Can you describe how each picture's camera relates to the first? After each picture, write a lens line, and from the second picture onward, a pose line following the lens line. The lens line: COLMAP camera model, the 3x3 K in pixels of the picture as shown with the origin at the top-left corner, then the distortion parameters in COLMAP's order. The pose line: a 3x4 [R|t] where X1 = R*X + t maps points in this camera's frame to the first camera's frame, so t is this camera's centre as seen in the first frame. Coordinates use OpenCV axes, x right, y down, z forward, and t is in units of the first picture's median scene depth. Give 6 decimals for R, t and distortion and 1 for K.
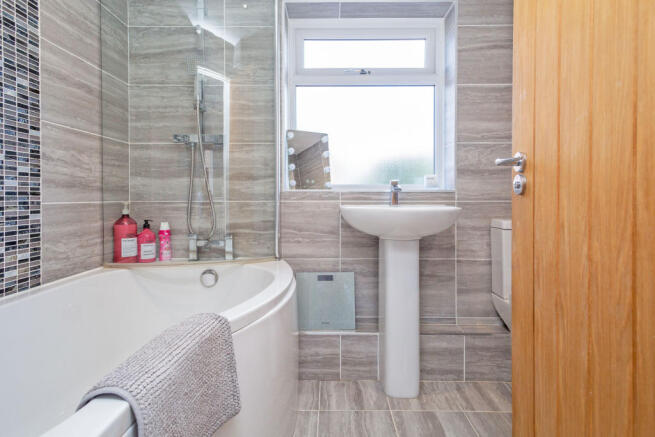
lens RADIAL K [[371.7, 0, 323.5], [0, 371.7, 194.8], [0, 0, 1]] dist [0.023129, -0.000074]
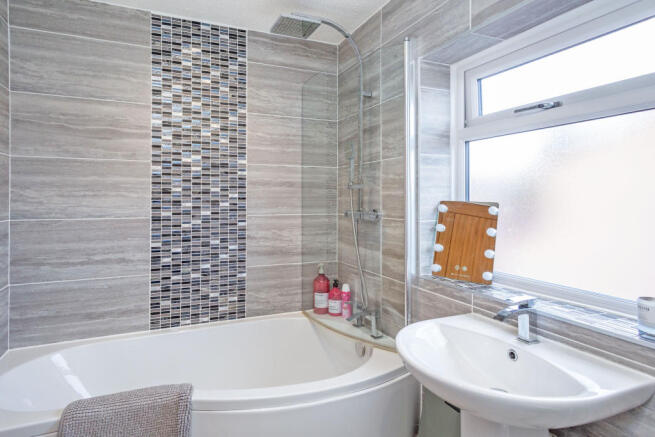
lens RADIAL K [[371.7, 0, 323.5], [0, 371.7, 194.8], [0, 0, 1]] dist [0.023129, -0.000074]
pose [[0.421069, -0.004255, -0.907019, 0.630762], [-0.006529, 0.999949, -0.007722, -0.207034], [0.907005, 0.009173, 0.421019, 0.470171]]
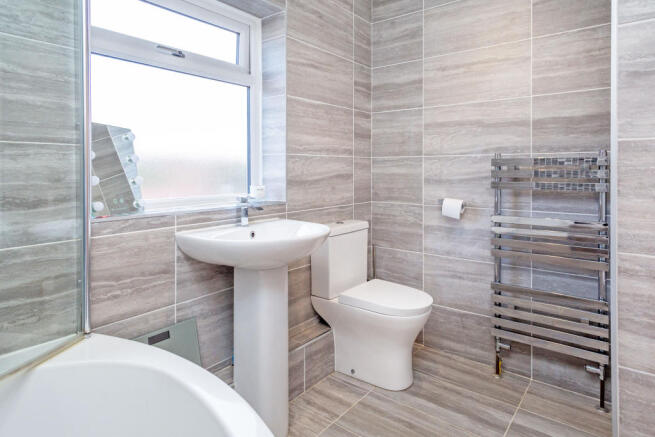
lens RADIAL K [[388.5, 0, 329.0], [0, 388.5, 167.5], [0, 0, 1]] dist [0.025091, -0.000741]
pose [[0.597492, -0.001957, 0.801872, -0.429479], [0.002867, 0.999996, 0.000305, -0.108965], [-0.801869, 0.002117, 0.597495, 0.310678]]
